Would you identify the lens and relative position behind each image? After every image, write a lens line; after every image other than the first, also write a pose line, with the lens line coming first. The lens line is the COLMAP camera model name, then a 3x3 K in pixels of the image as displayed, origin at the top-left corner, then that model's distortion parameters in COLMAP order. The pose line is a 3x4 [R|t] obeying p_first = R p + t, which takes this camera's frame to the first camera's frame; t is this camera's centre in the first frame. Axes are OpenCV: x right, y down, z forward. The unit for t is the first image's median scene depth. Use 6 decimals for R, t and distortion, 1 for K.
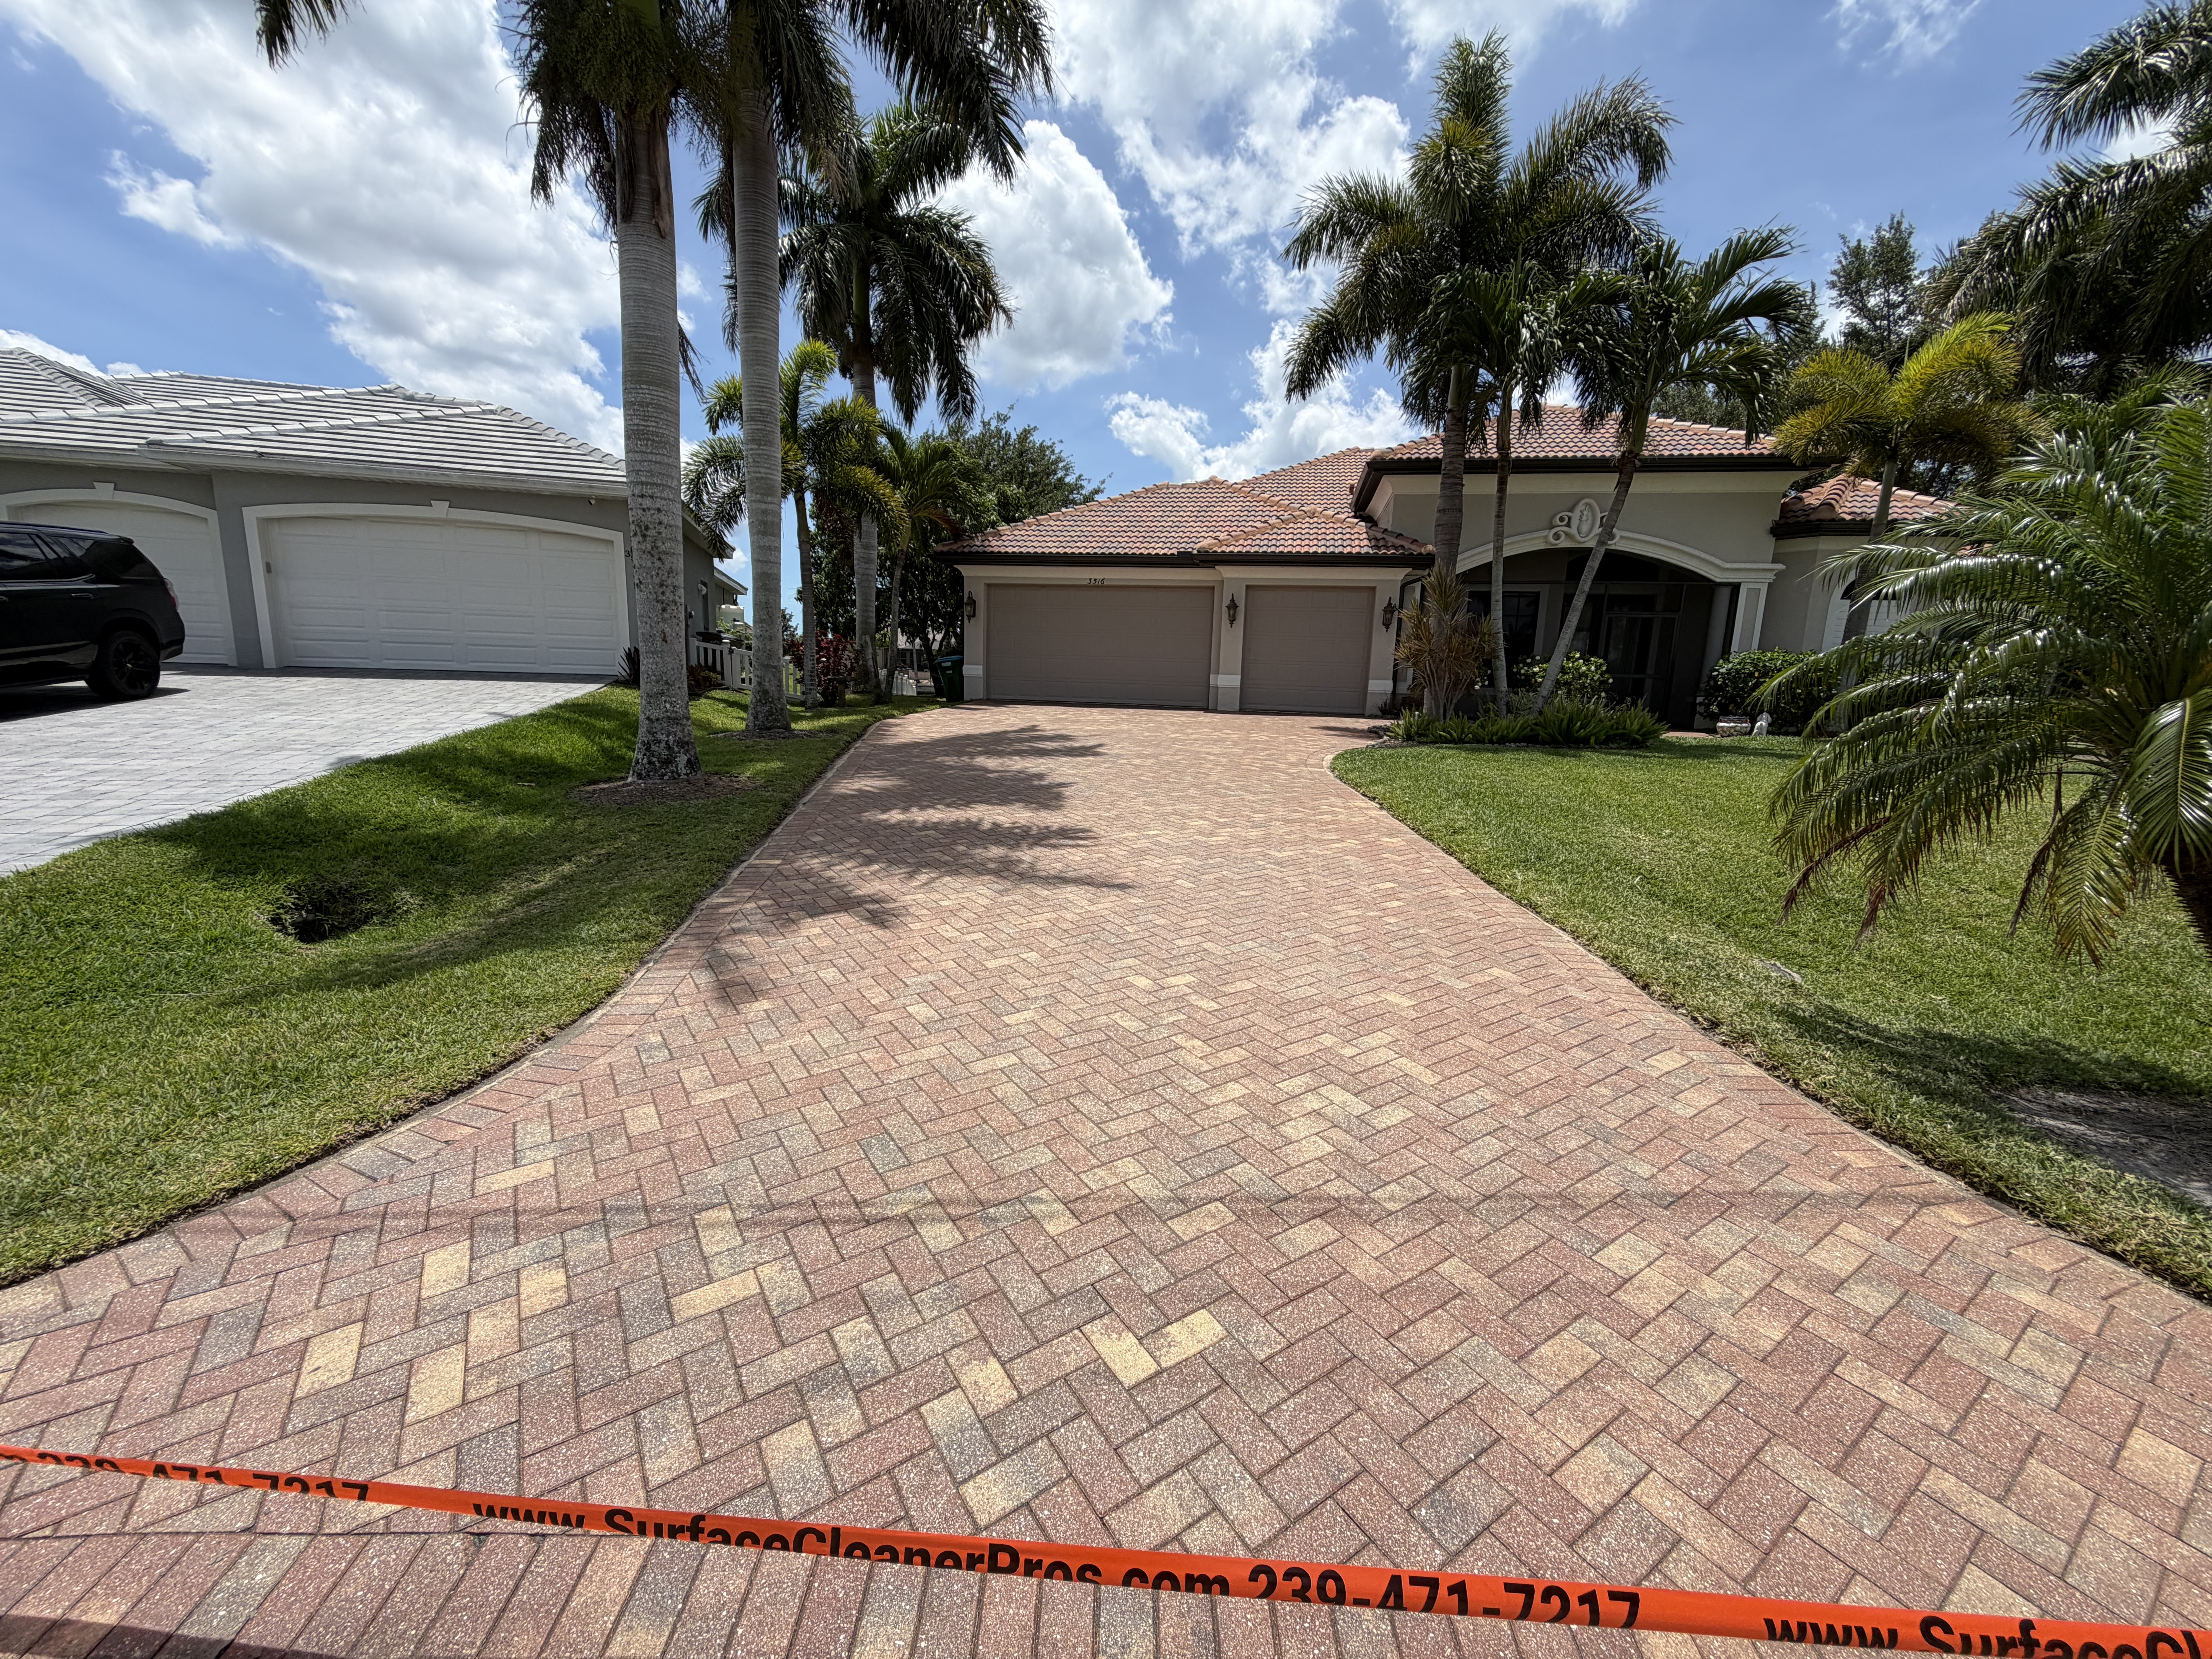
lens RADIAL K [[881.8, 0, 1102.3], [0, 881.8, 831.5], [0, 0, 1]] dist [-0.000521, 0.000108]
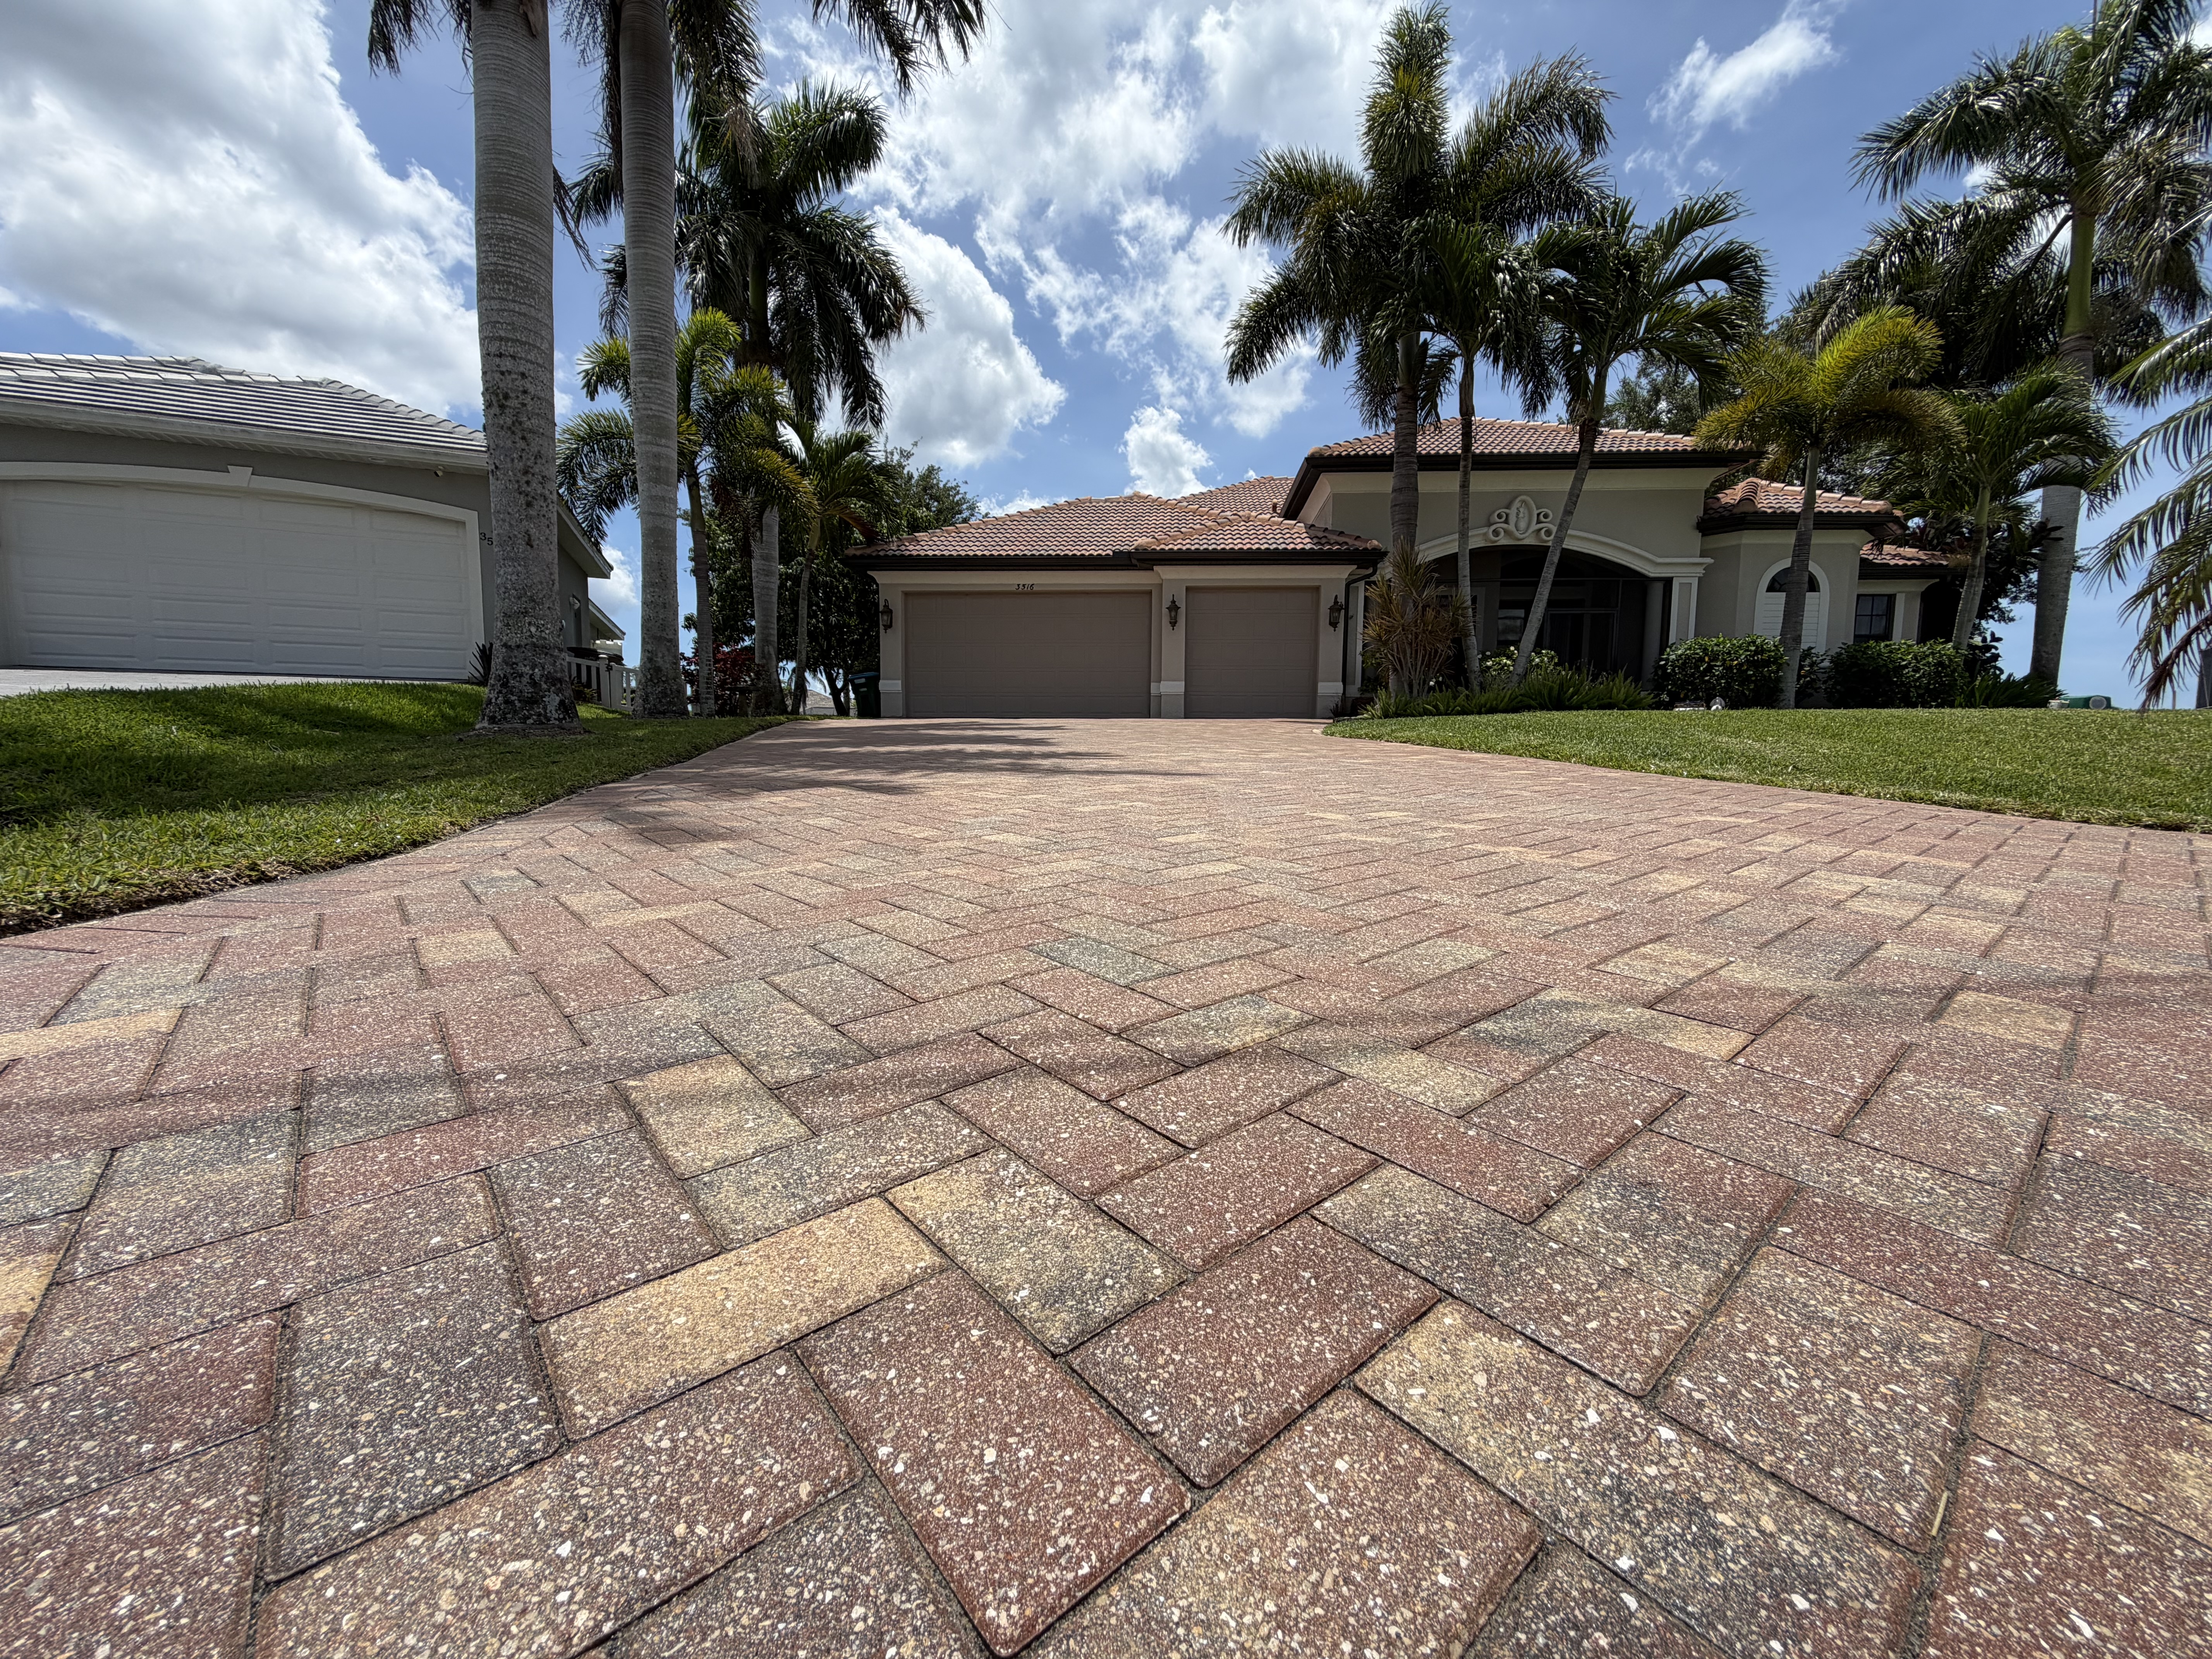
lens RADIAL K [[881.8, 0, 1105.2], [0, 881.8, 829.5], [0, 0, 1]] dist [-0.000521, 0.000108]
pose [[0.992095, -0.032184, 0.121292, -0.051438], [0.042185, 0.995837, -0.080803, 0.059254], [-0.118186, 0.085281, 0.989323, 0.103879]]
